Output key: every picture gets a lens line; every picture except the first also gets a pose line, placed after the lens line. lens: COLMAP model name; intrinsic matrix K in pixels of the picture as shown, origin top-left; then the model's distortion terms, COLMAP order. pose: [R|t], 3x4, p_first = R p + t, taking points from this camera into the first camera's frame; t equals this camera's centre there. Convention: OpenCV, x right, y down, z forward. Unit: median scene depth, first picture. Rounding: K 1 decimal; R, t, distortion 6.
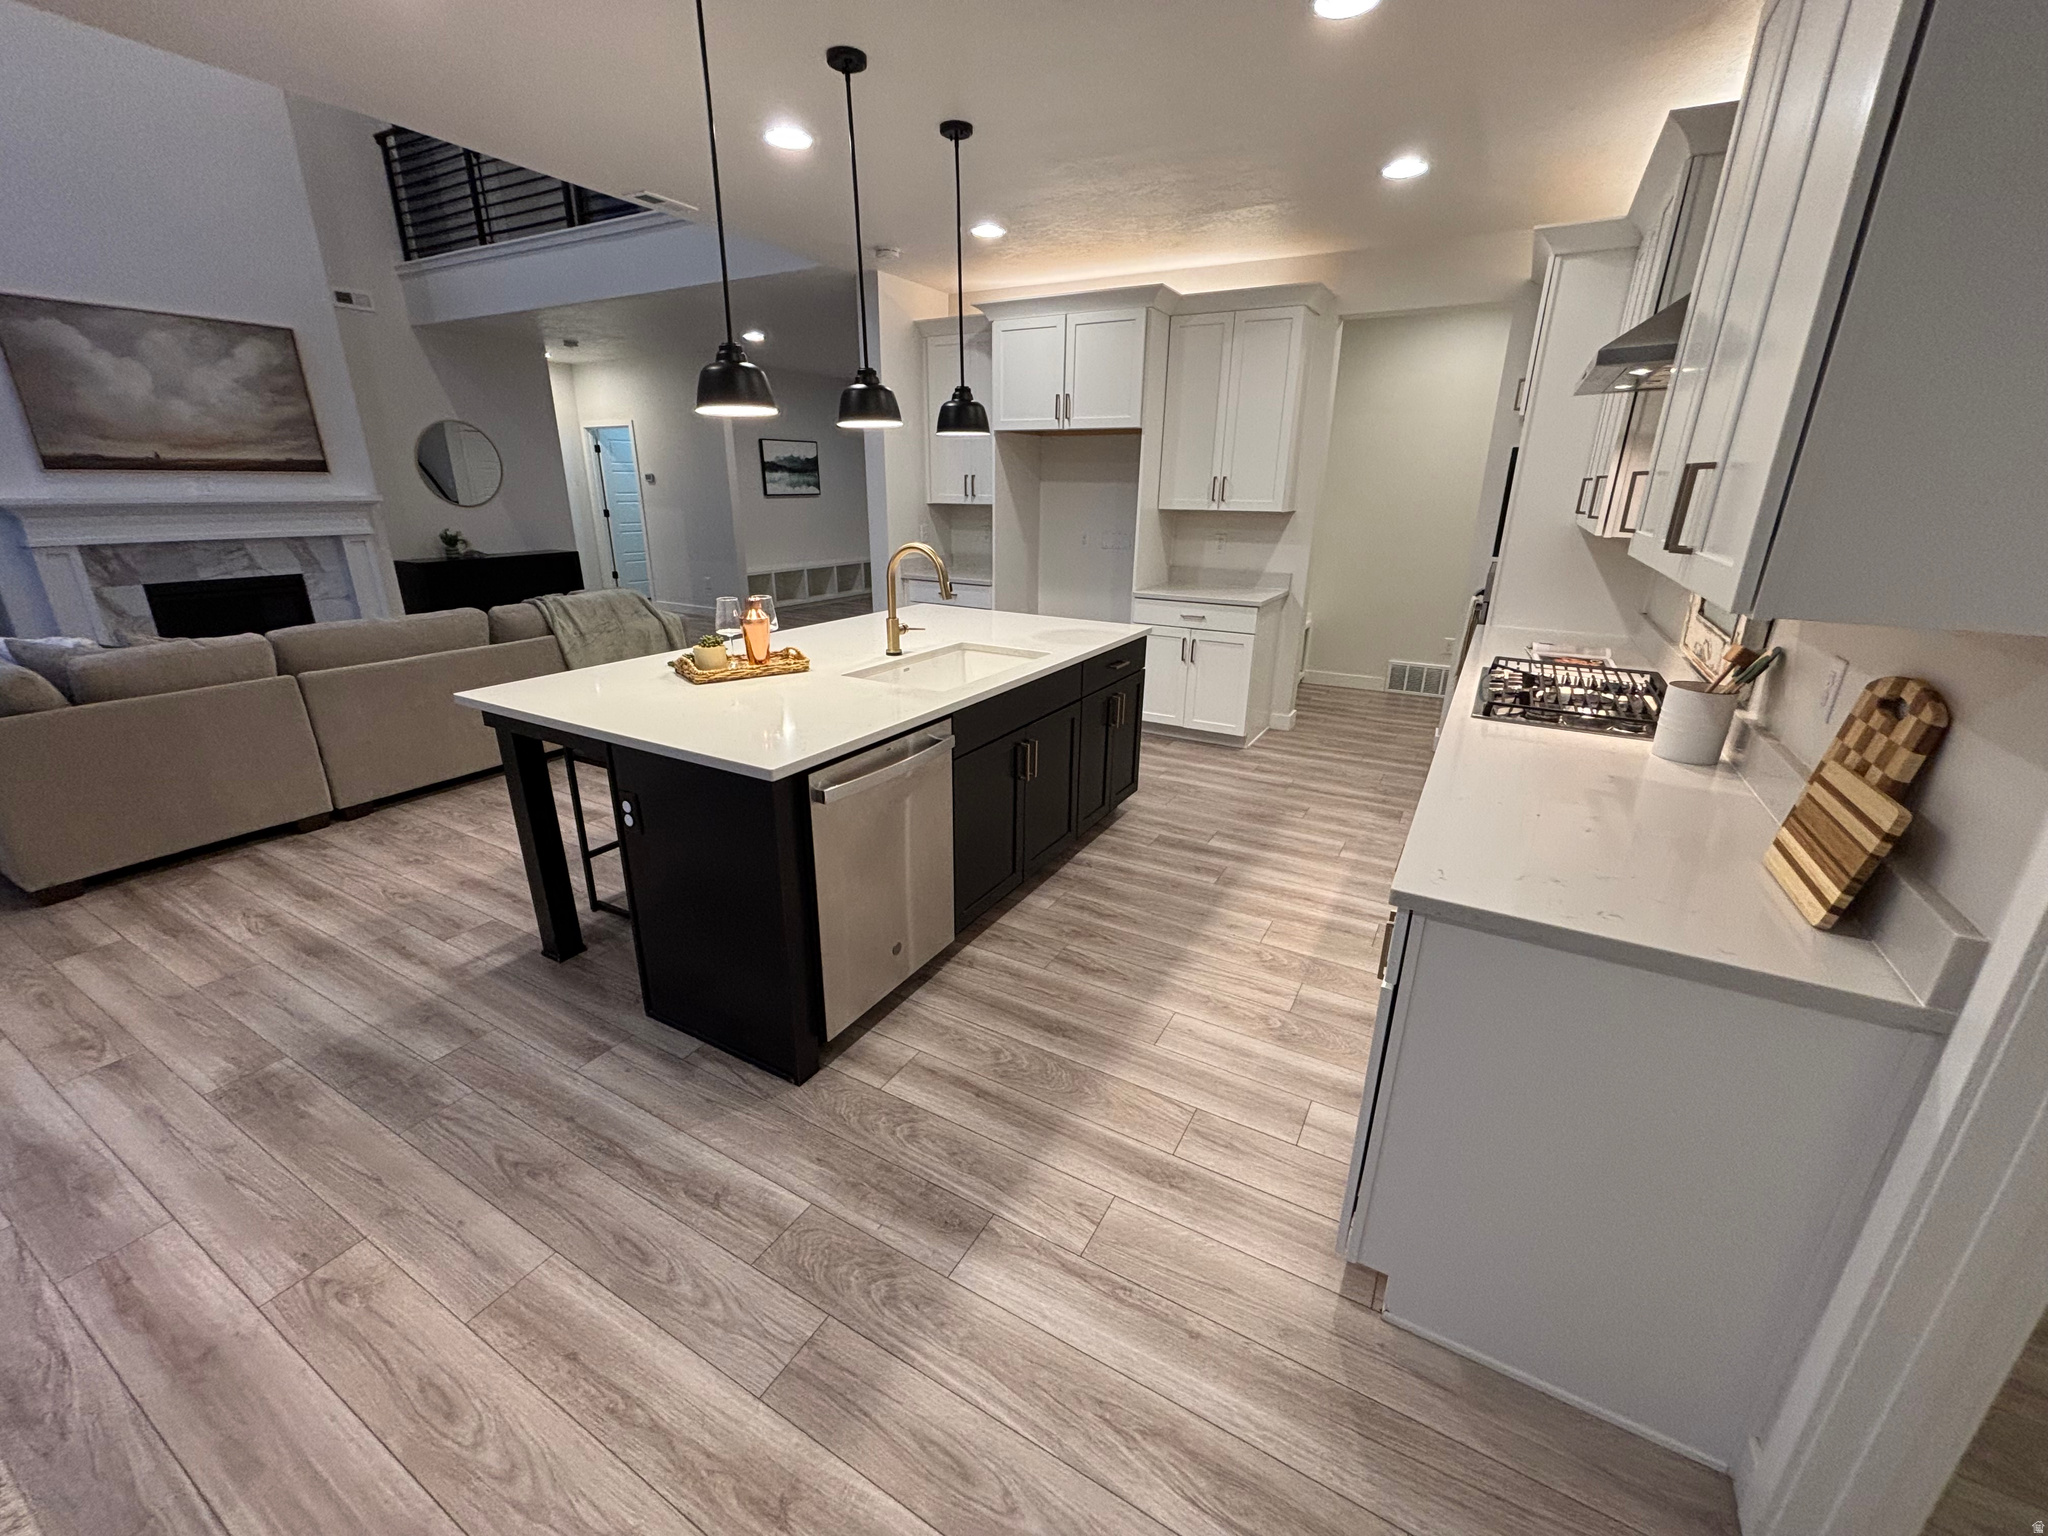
lens RADIAL K [[825.1, 0, 1024.0], [0, 825.1, 766.6], [0, 0, 1]] dist [-0.004168, 0.000209]
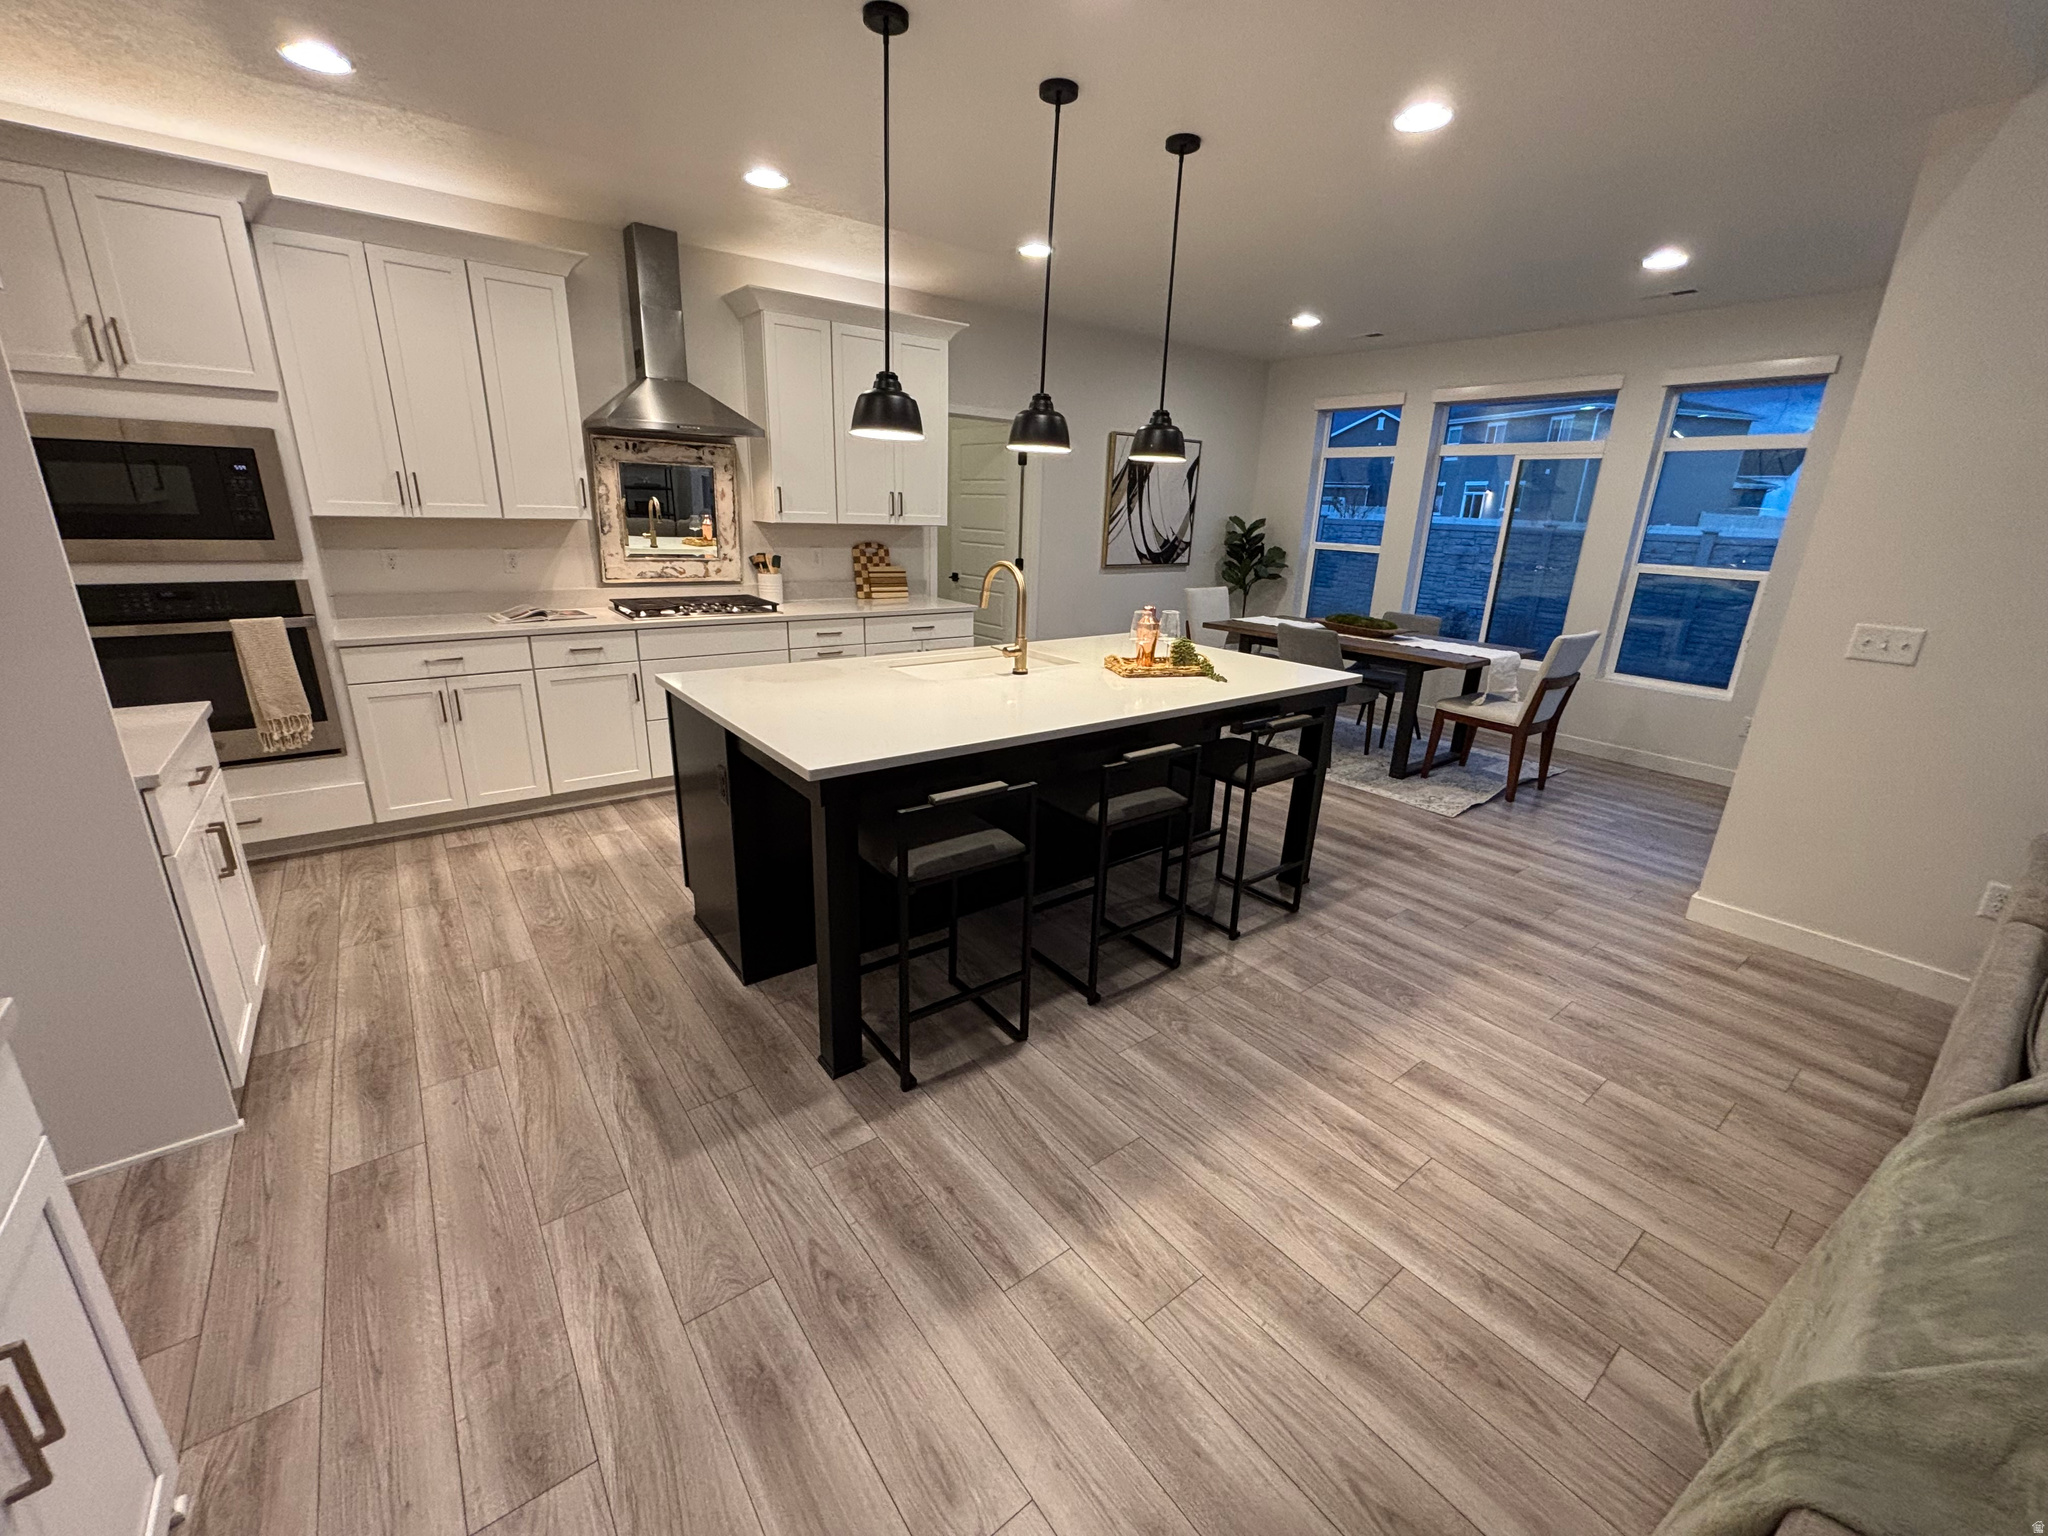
lens RADIAL K [[825.1, 0, 1020.2], [0, 825.1, 763.3], [0, 0, 1]] dist [-0.004168, 0.000209]
pose [[-0.918345, -0.159303, 0.362304, -0.760776], [0.085958, 0.813287, 0.575478, -0.883122], [-0.386333, 0.559631, -0.733185, 2.533607]]
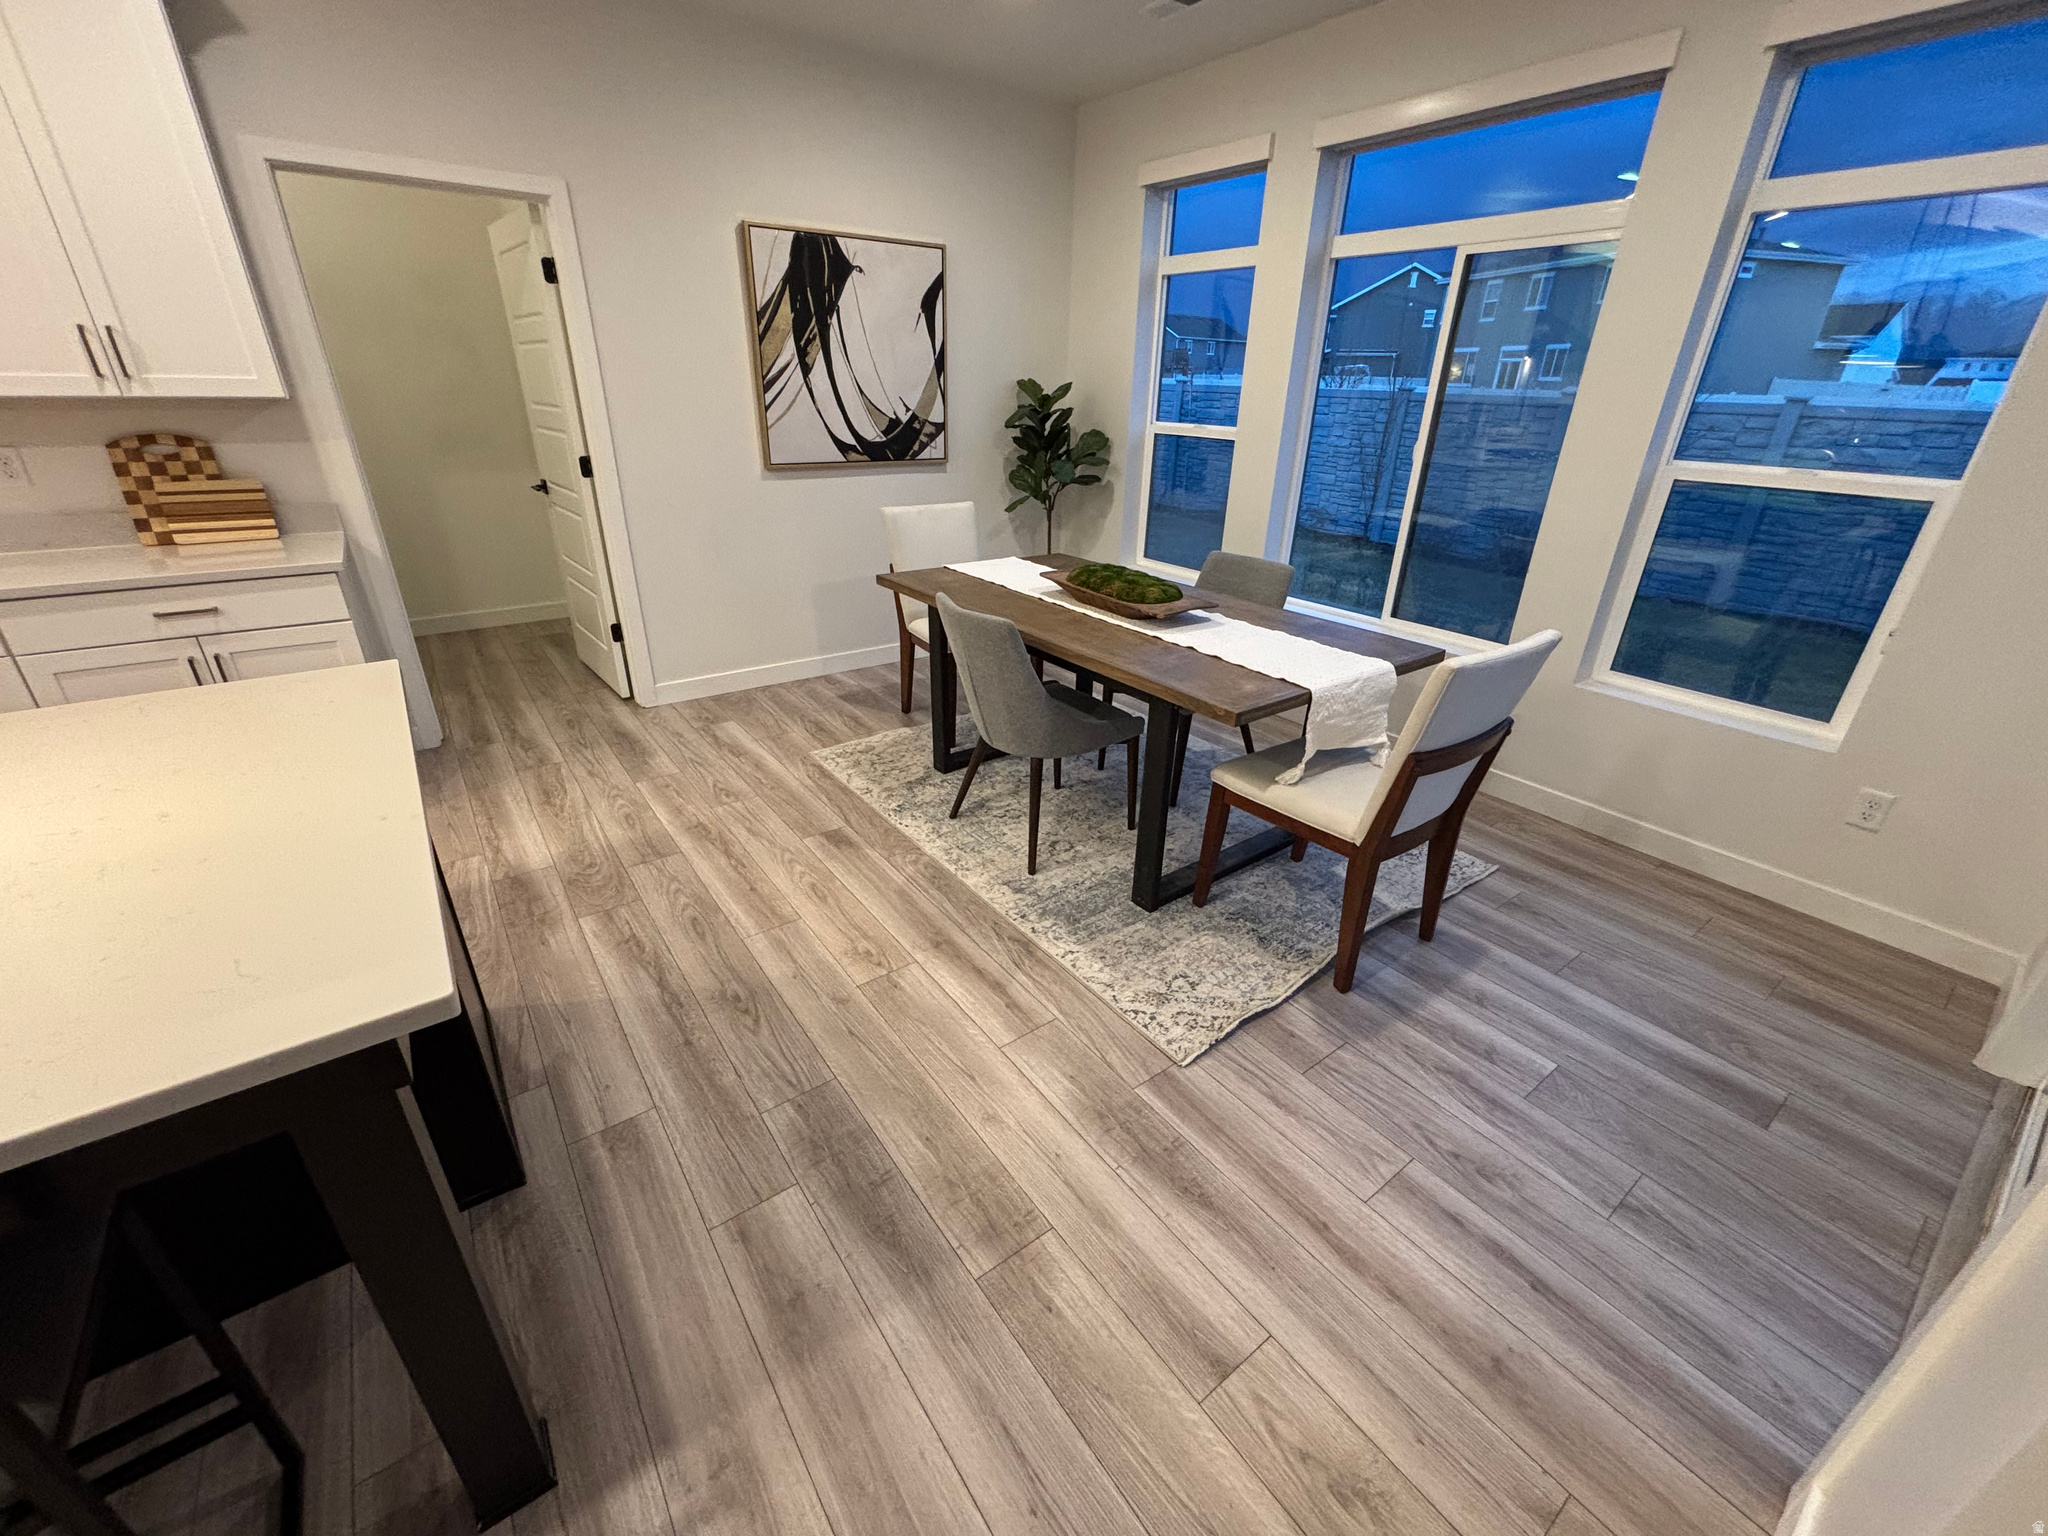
lens RADIAL K [[825.1, 0, 1015.9], [0, 825.1, 758.0], [0, 0, 1]] dist [-0.004168, 0.000209]
pose [[-0.909544, -0.204566, 0.361776, -1.108922], [0.101734, 0.734408, 0.671040, -0.400596], [-0.402963, 0.647146, -0.647166, 1.175932]]
